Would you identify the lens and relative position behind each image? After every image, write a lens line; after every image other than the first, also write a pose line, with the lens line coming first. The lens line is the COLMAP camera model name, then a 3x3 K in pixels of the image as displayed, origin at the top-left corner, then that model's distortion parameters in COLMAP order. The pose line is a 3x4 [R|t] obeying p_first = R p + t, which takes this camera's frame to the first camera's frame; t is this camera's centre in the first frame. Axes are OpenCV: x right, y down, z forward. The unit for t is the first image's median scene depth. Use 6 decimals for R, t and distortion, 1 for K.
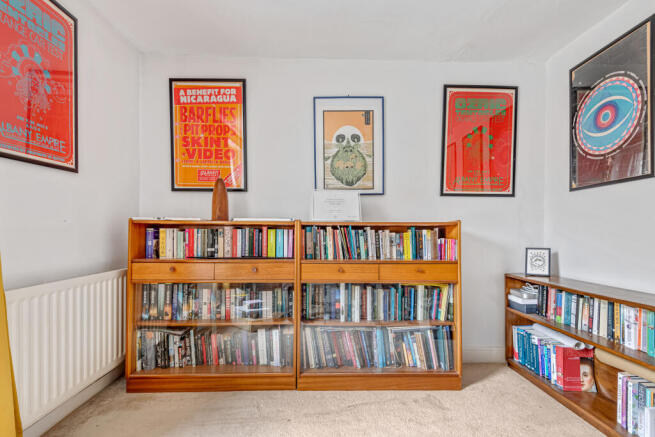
lens RADIAL K [[309.4, 0, 326.3], [0, 309.4, 229.2], [0, 0, 1]] dist [0.012435, -0.000328]
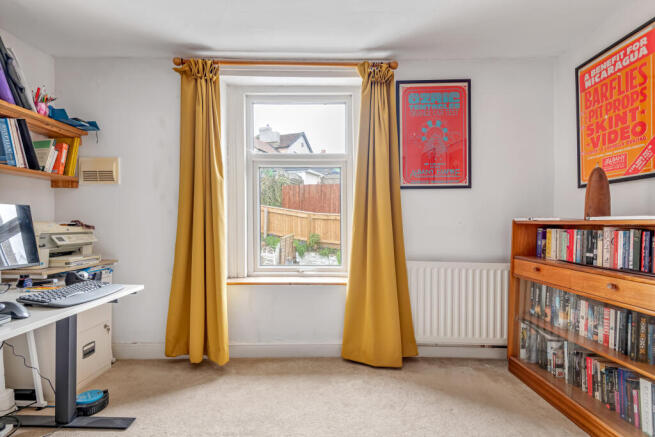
lens RADIAL K [[290.0, 0, 327.5], [0, 290.0, 218.5], [0, 0, 1]] dist [0.002206, -0.001442]
pose [[0.018998, -0.019723, -0.999625, 0.399444], [-0.006776, 0.999780, -0.019854, -0.012288], [0.999797, 0.007151, 0.018860, 0.279414]]
